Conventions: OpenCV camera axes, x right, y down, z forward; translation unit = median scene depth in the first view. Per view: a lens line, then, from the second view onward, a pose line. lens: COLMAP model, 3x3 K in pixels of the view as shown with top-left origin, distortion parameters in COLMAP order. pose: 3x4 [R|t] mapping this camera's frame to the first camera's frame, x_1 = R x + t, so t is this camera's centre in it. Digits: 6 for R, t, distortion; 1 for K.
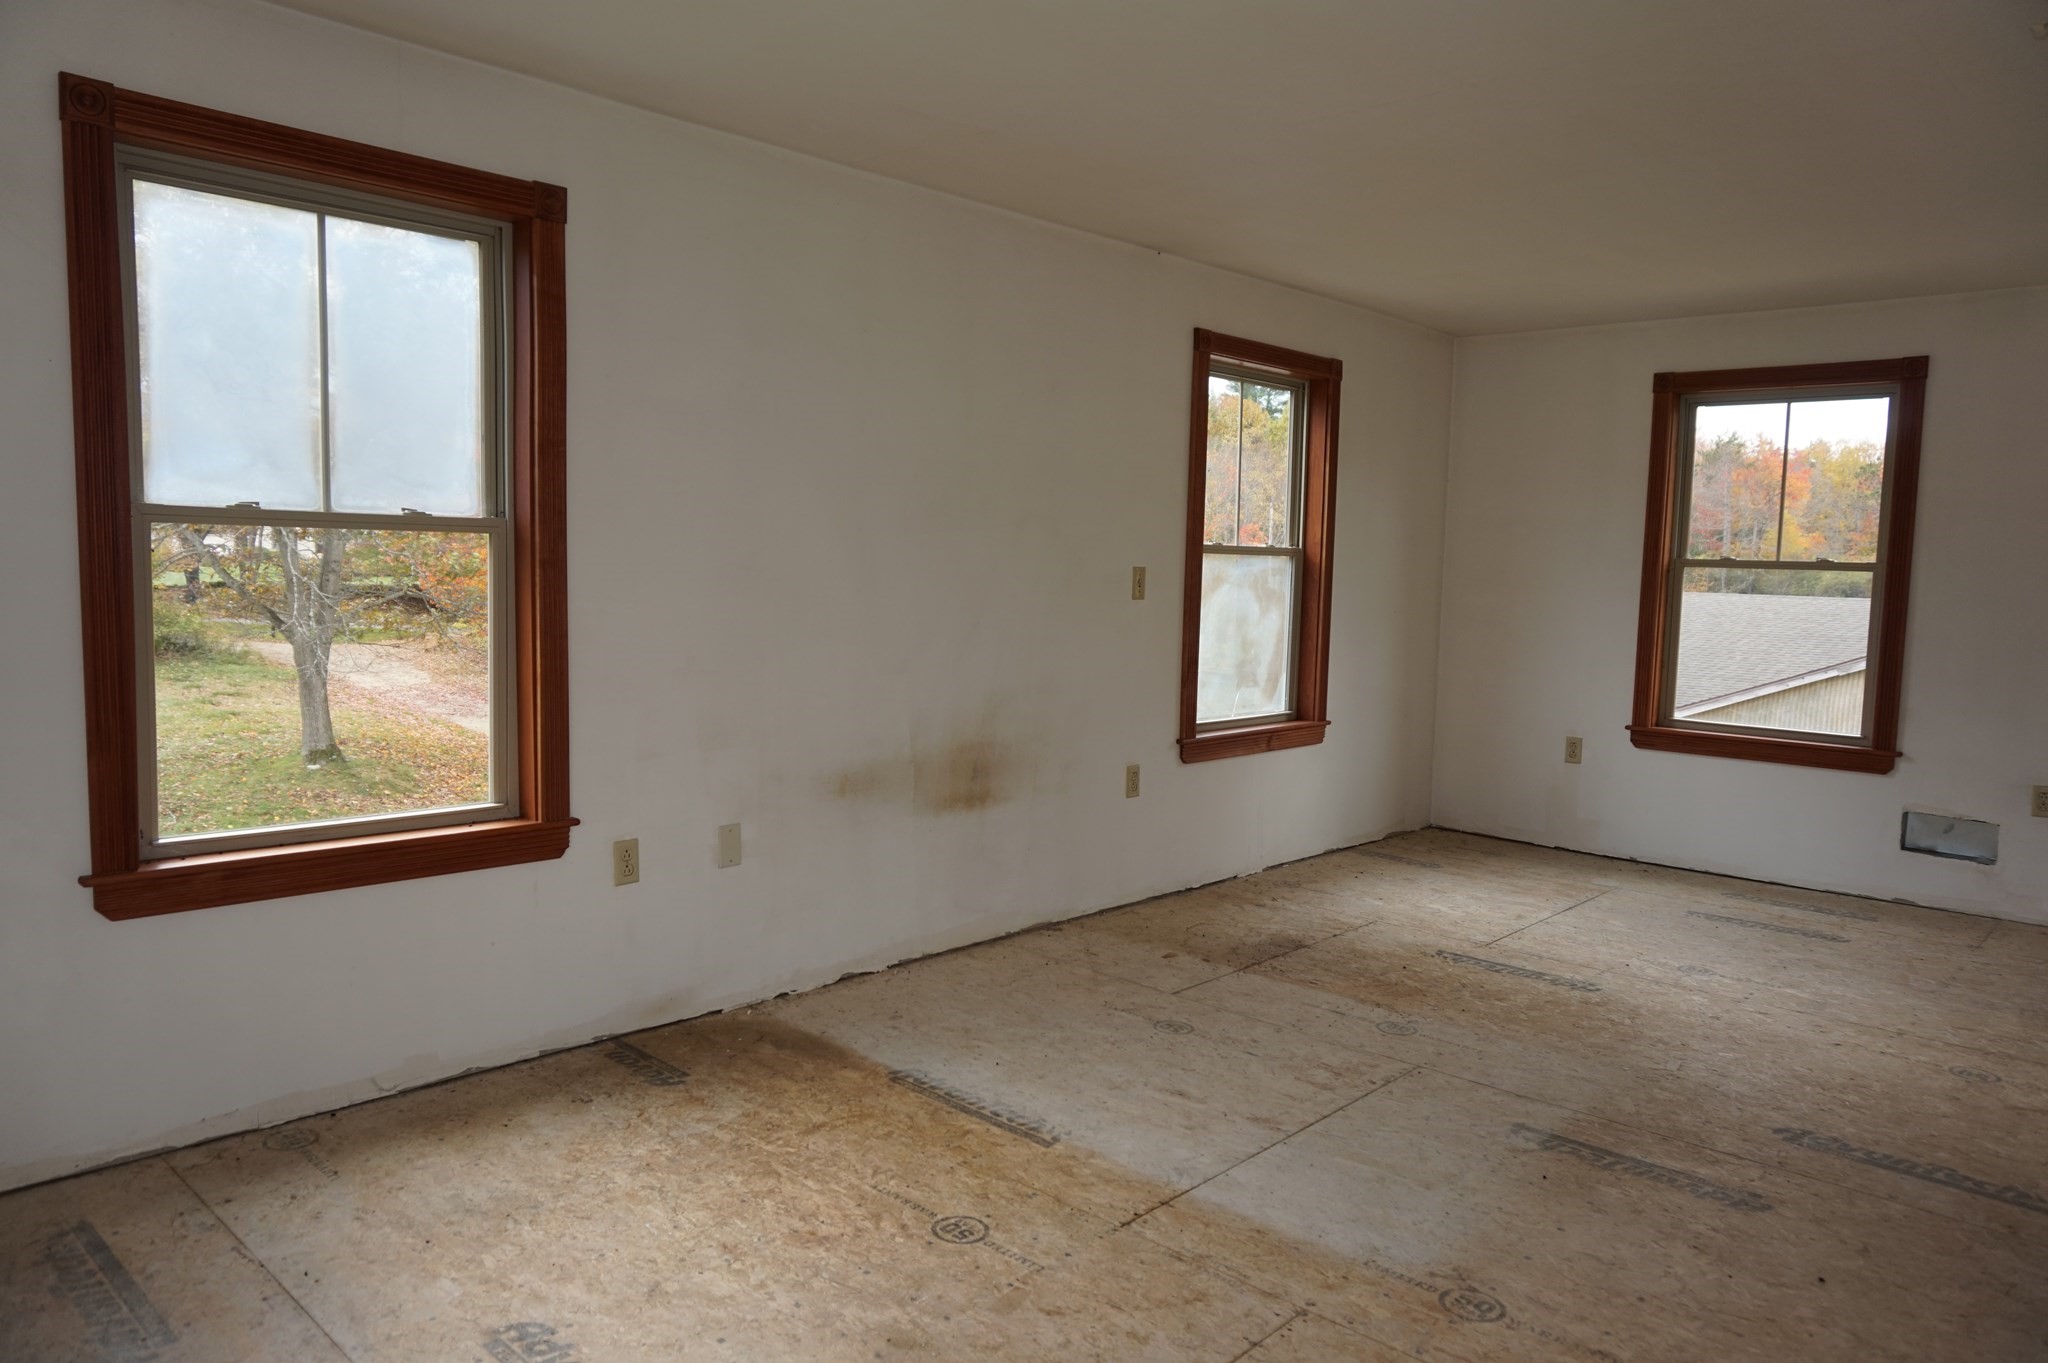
lens RADIAL K [[1385.1, 0, 1016.1], [0, 1385.1, 687.0], [0, 0, 1]] dist [-0.045070, 0.029943]
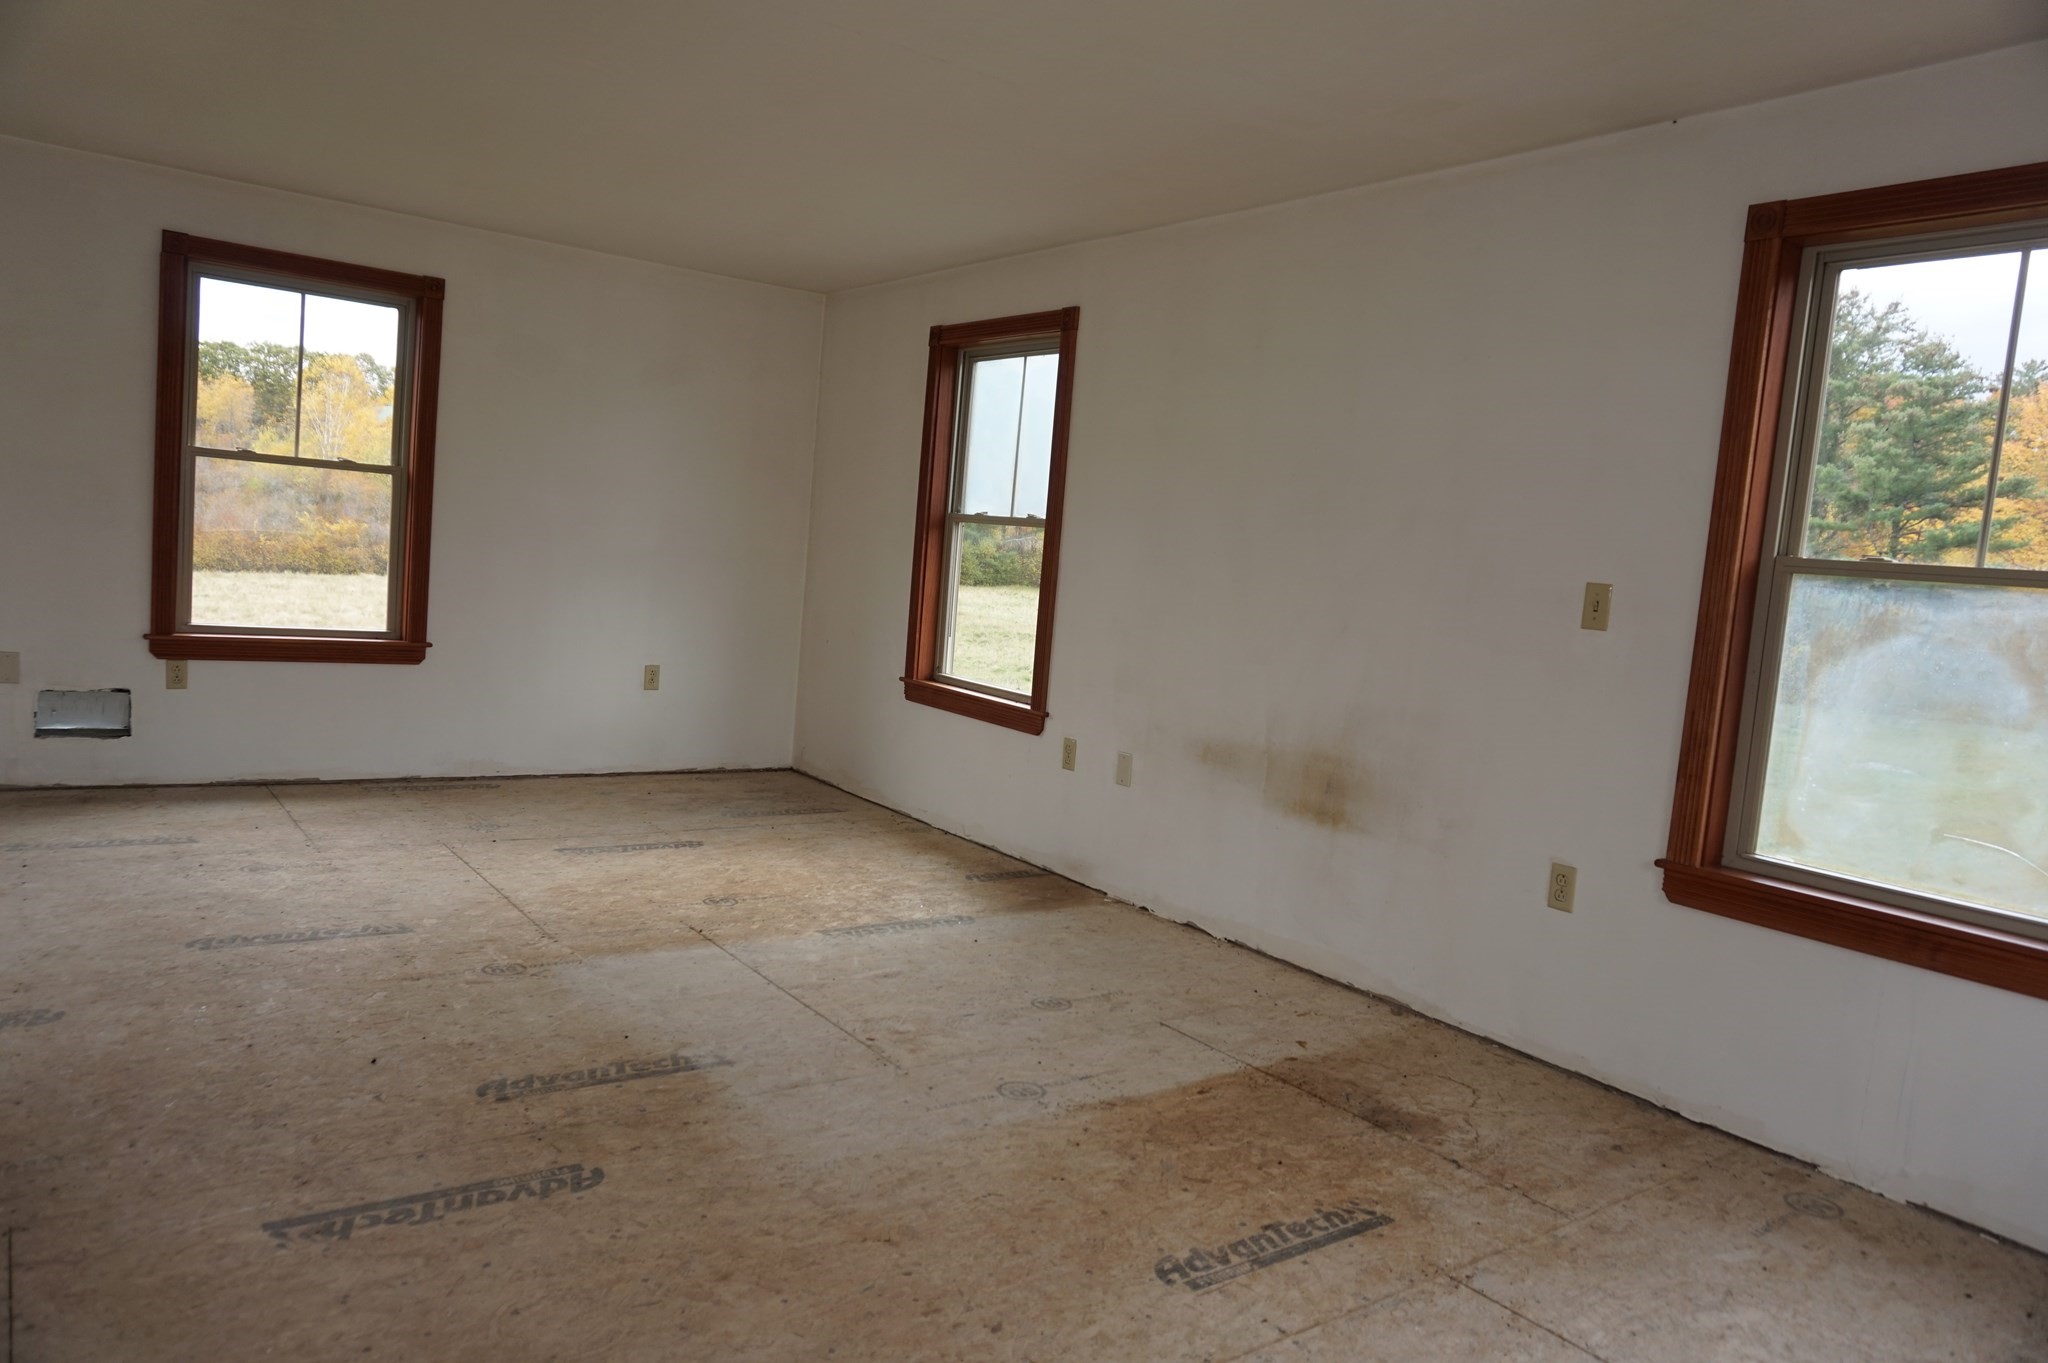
lens RADIAL K [[1385.1, 0, 1016.4], [0, 1385.1, 684.2], [0, 0, 1]] dist [-0.045070, 0.029943]
pose [[-0.185878, 0.053313, -0.981125, 0.993810], [-0.178697, 0.980040, 0.087109, -0.053848], [0.966187, 0.191516, -0.172641, 1.020132]]
